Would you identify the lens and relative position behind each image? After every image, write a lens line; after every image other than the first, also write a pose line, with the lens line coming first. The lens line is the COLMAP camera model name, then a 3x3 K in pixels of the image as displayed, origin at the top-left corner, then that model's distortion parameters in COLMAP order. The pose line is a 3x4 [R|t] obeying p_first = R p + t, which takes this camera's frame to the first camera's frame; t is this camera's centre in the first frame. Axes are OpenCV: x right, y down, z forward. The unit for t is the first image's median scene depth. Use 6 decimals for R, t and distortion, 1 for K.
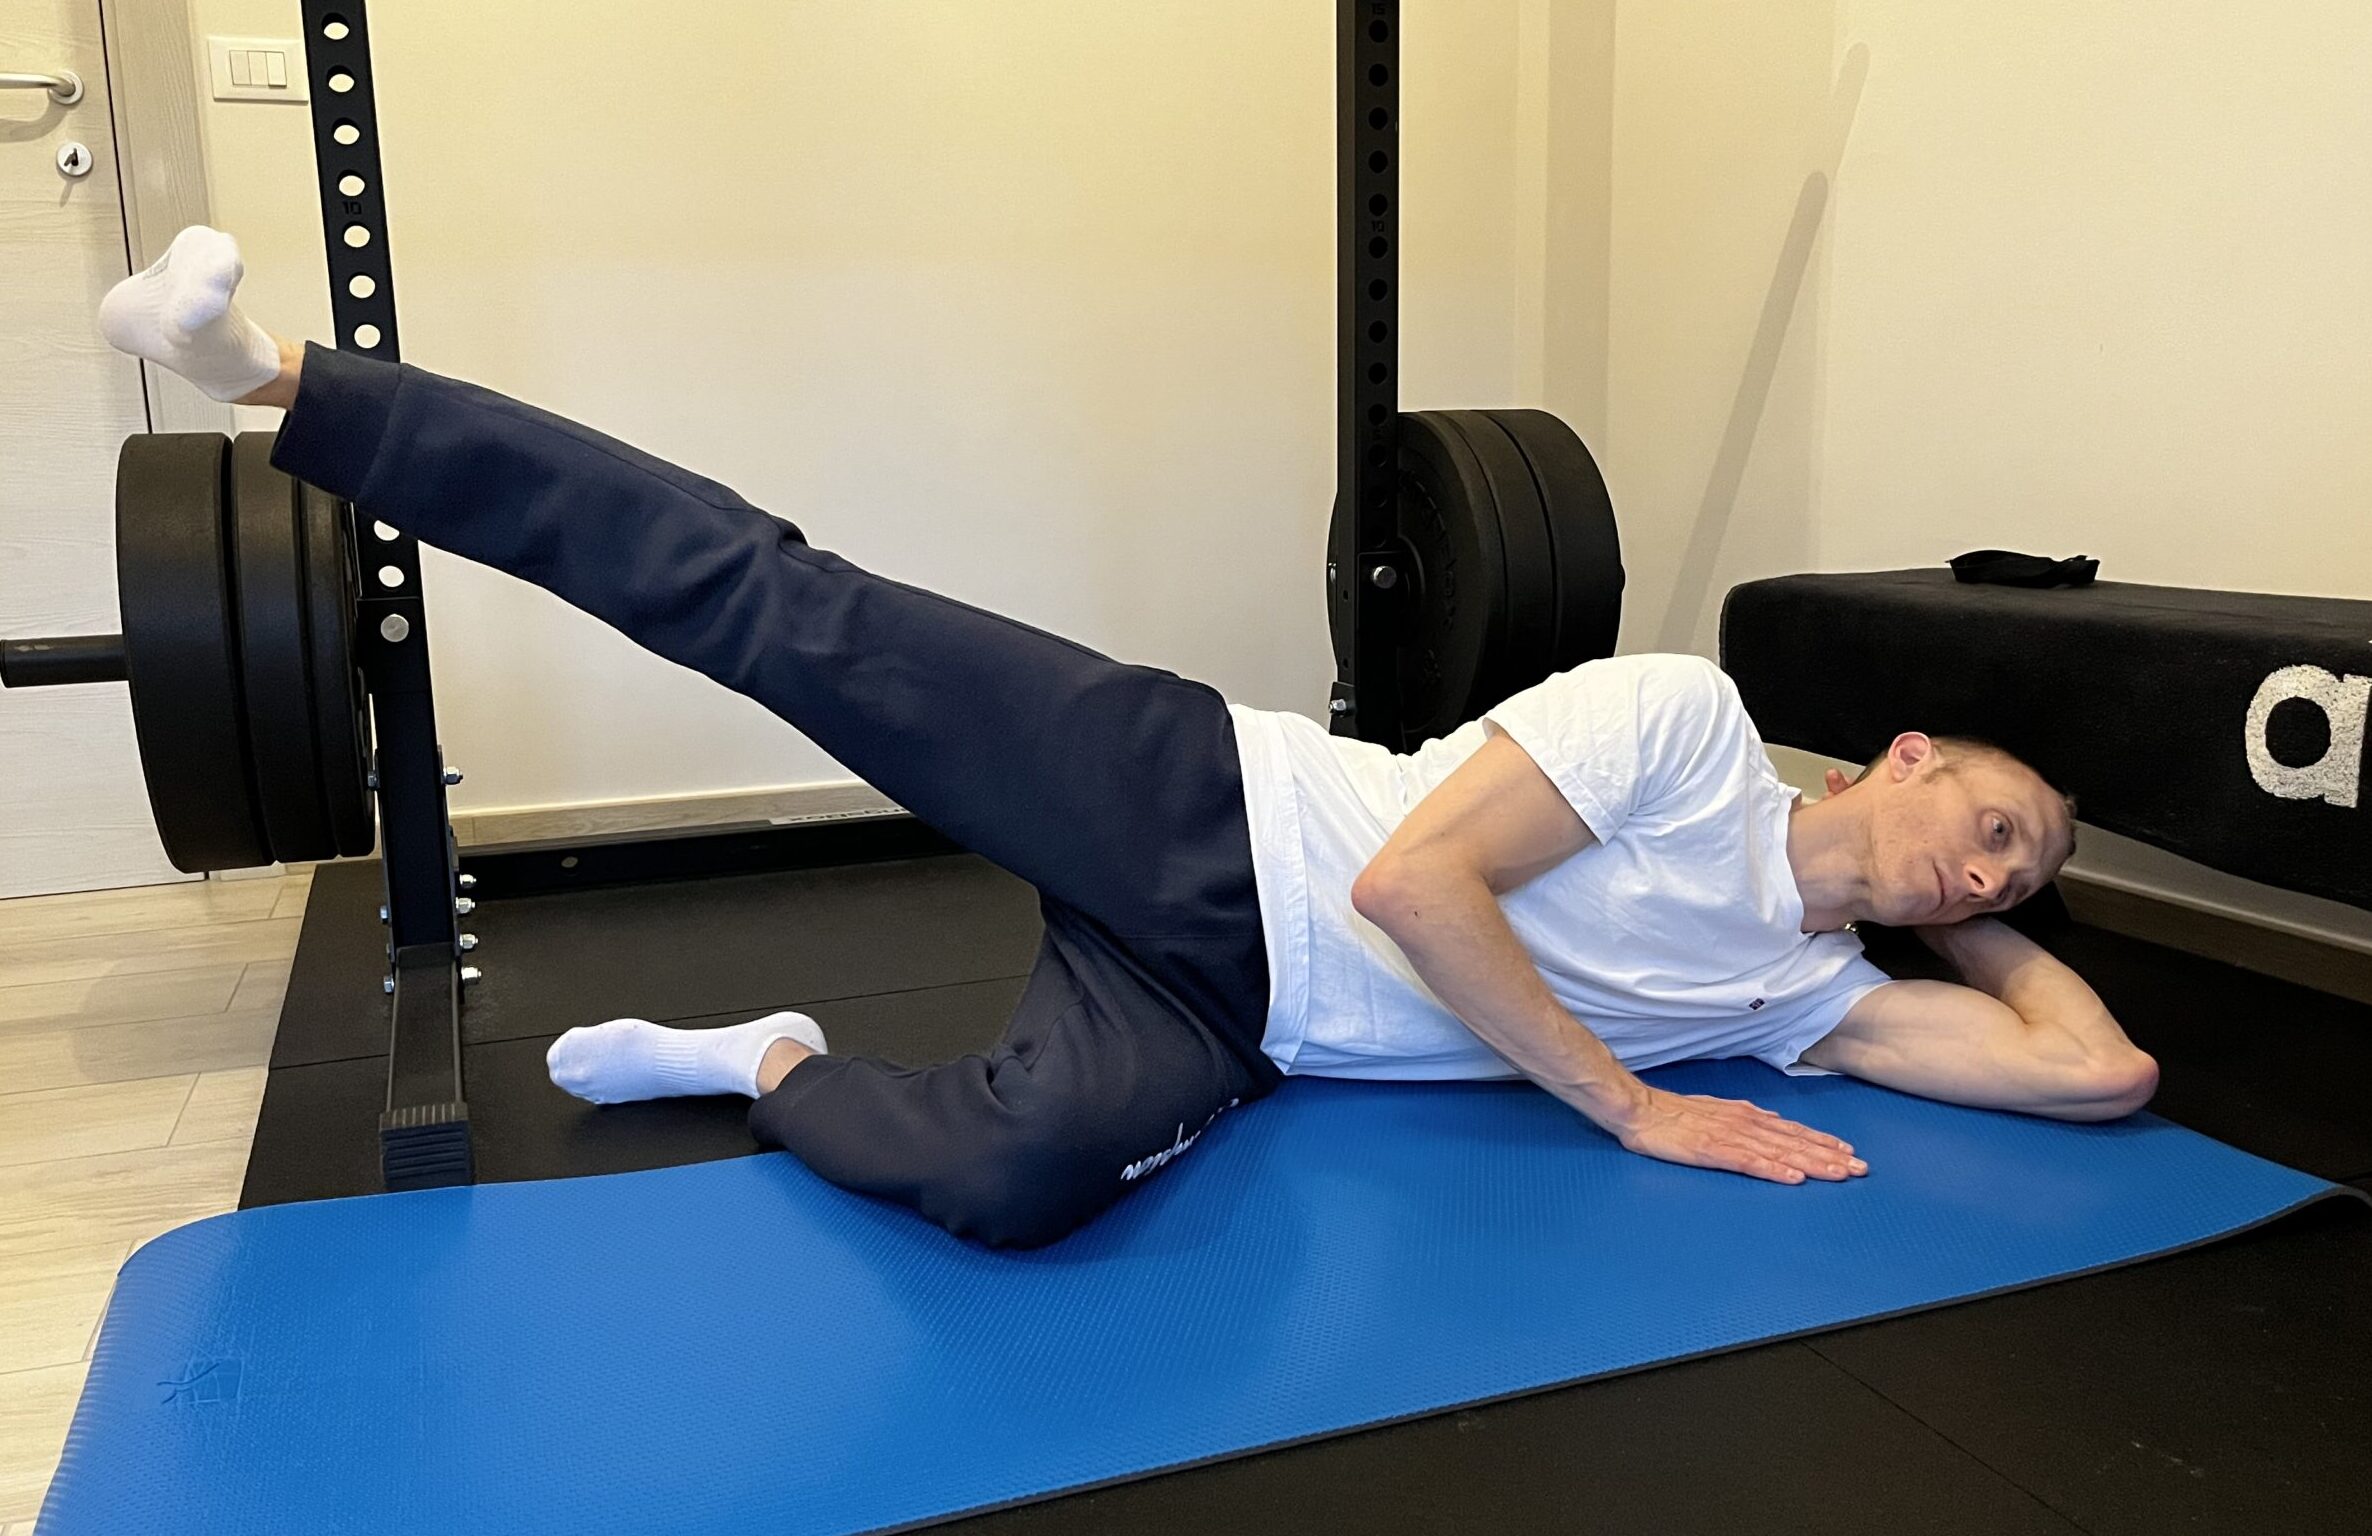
lens RADIAL K [[1927.3, 0, 1162.5], [0, 1927.3, 818.6], [0, 0, 1]] dist [0.035558, -0.067851]
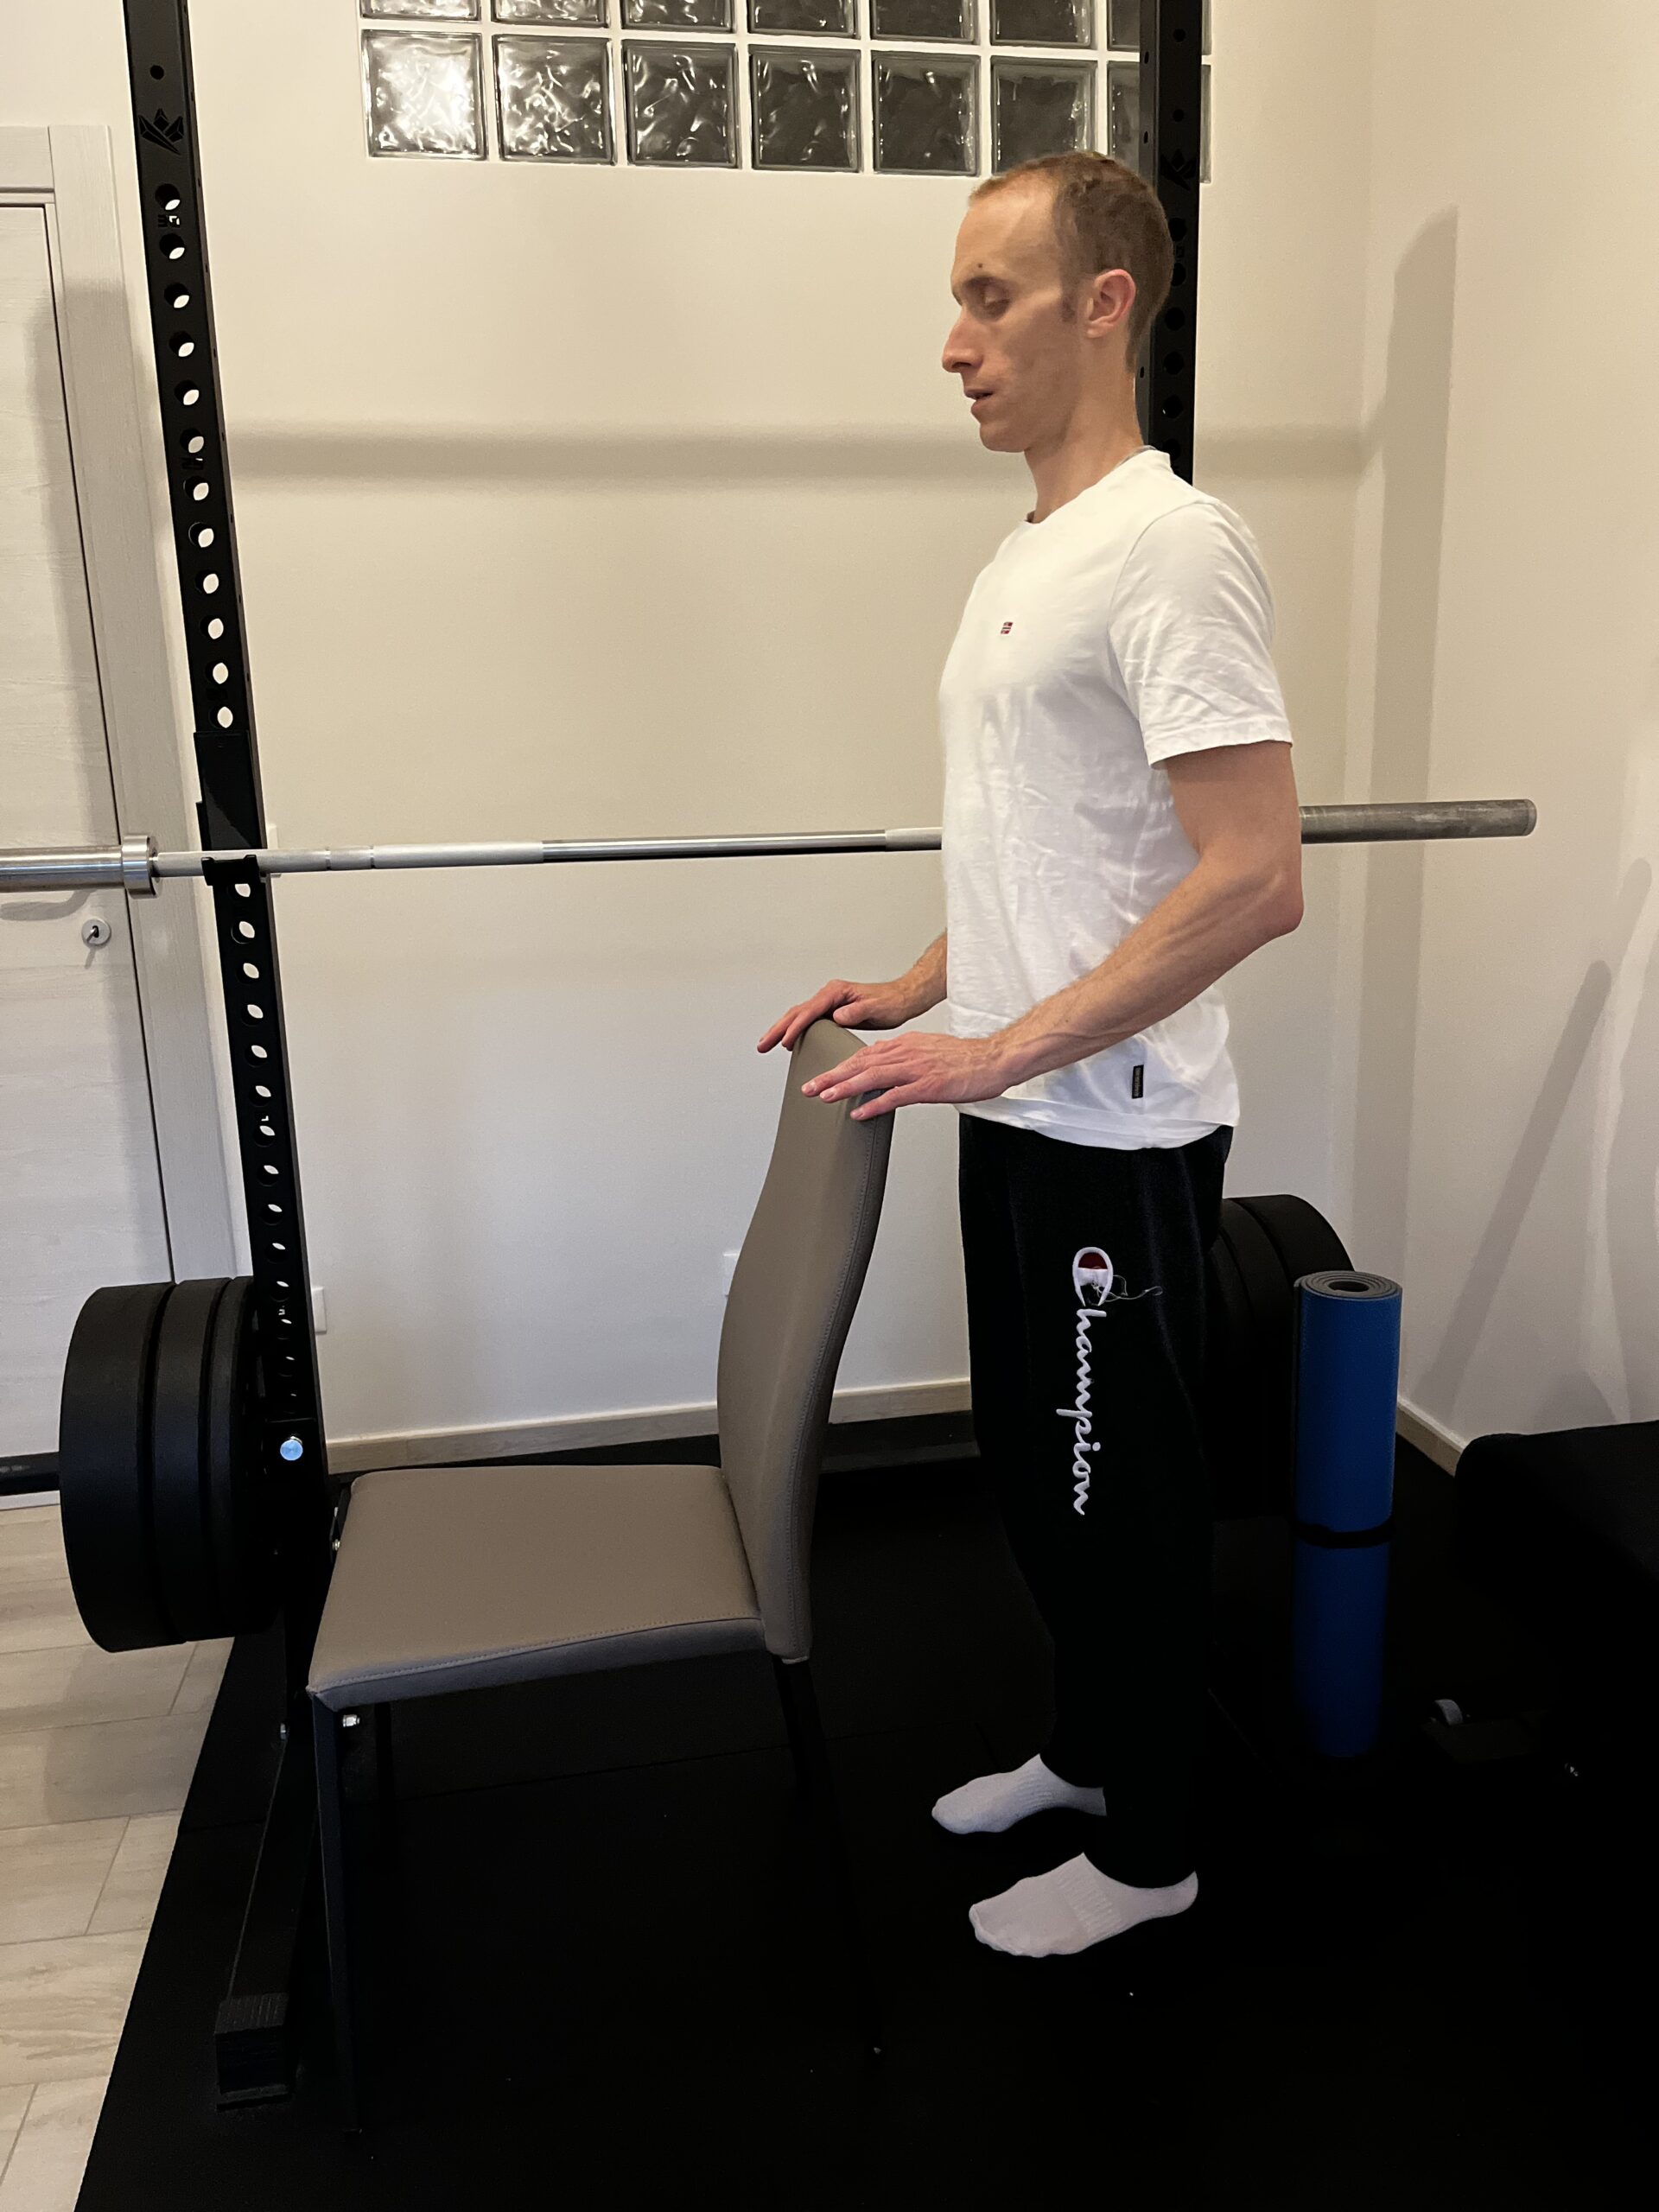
lens RADIAL K [[1654.2, 0, 835.6], [0, 1654.2, 1109.2], [0, 0, 1]] dist [0.028205, -0.052295]
pose [[0.986359, 0.033212, -0.161221, 0.075637], [-0.029306, 0.999218, 0.026546, -0.271720], [0.161977, -0.021459, 0.986561, 0.032169]]
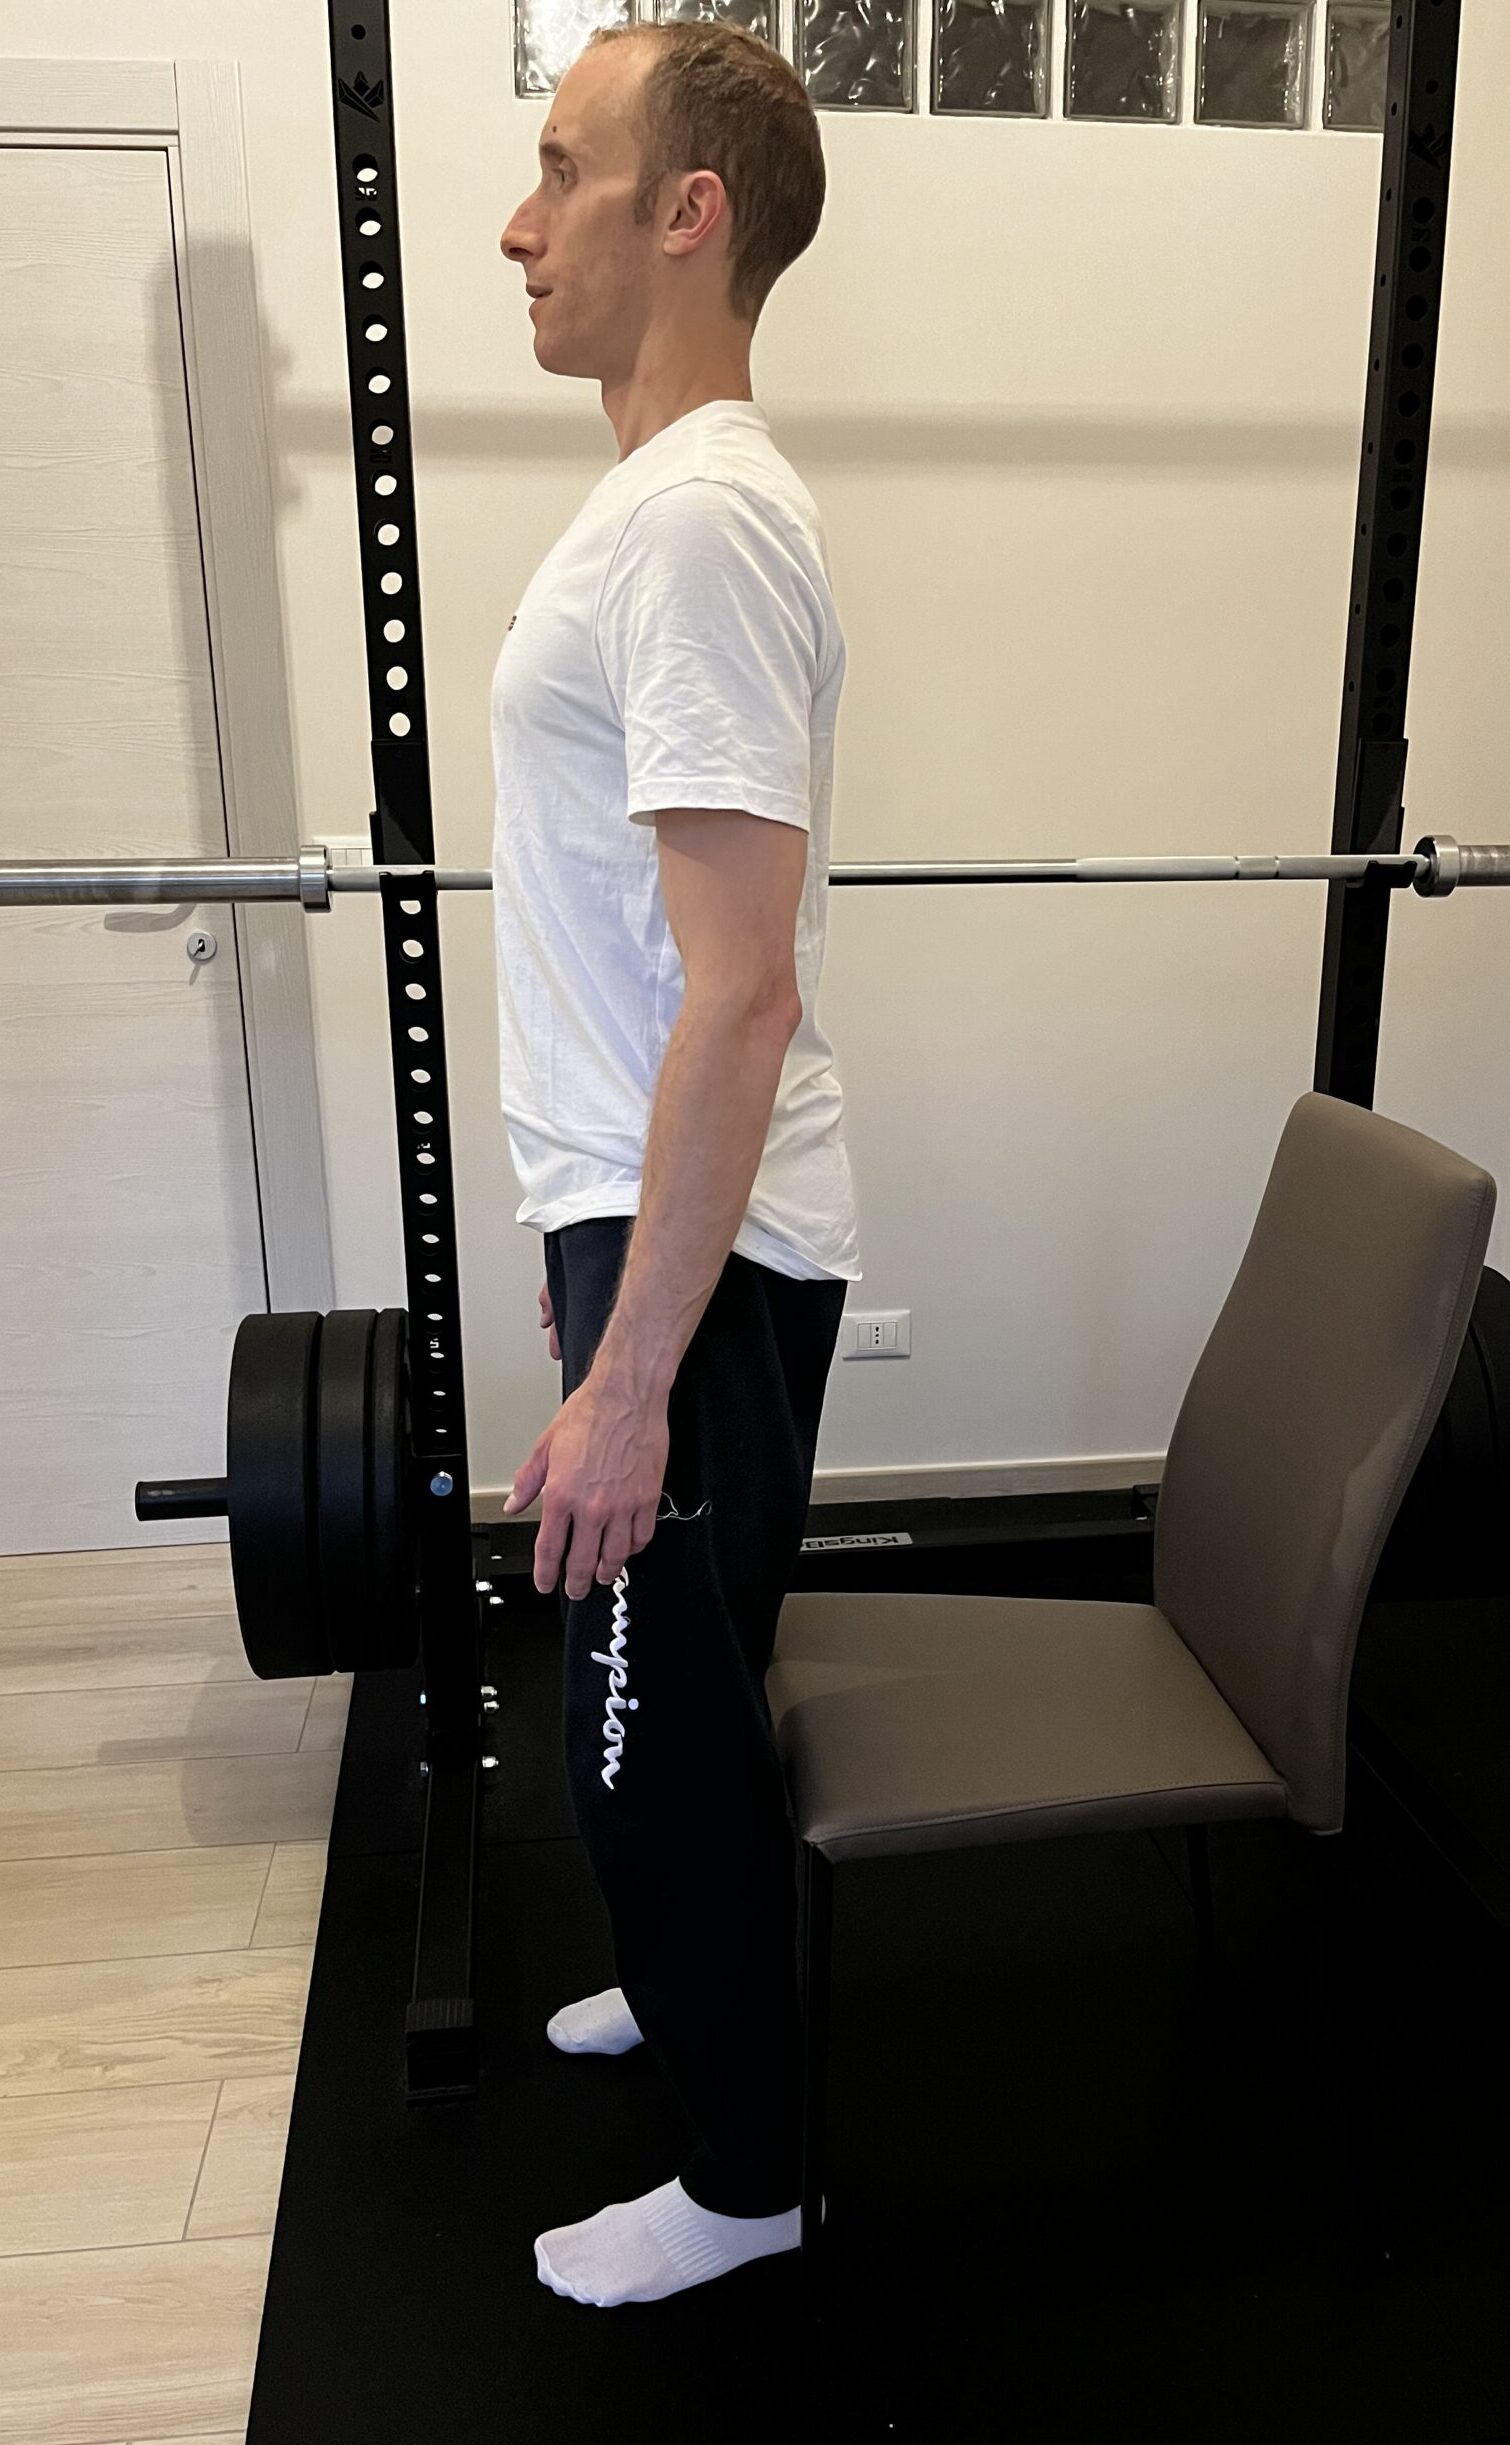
lens RADIAL K [[1900.9, 0, 798.1], [0, 1900.9, 1299.9], [0, 0, 1]] dist [0.021185, -0.038088]
pose [[0.977911, 0.076681, -0.194446, 0.025689], [-0.059237, 0.993808, 0.094001, -0.260231], [0.200450, -0.080406, 0.976399, -0.062577]]
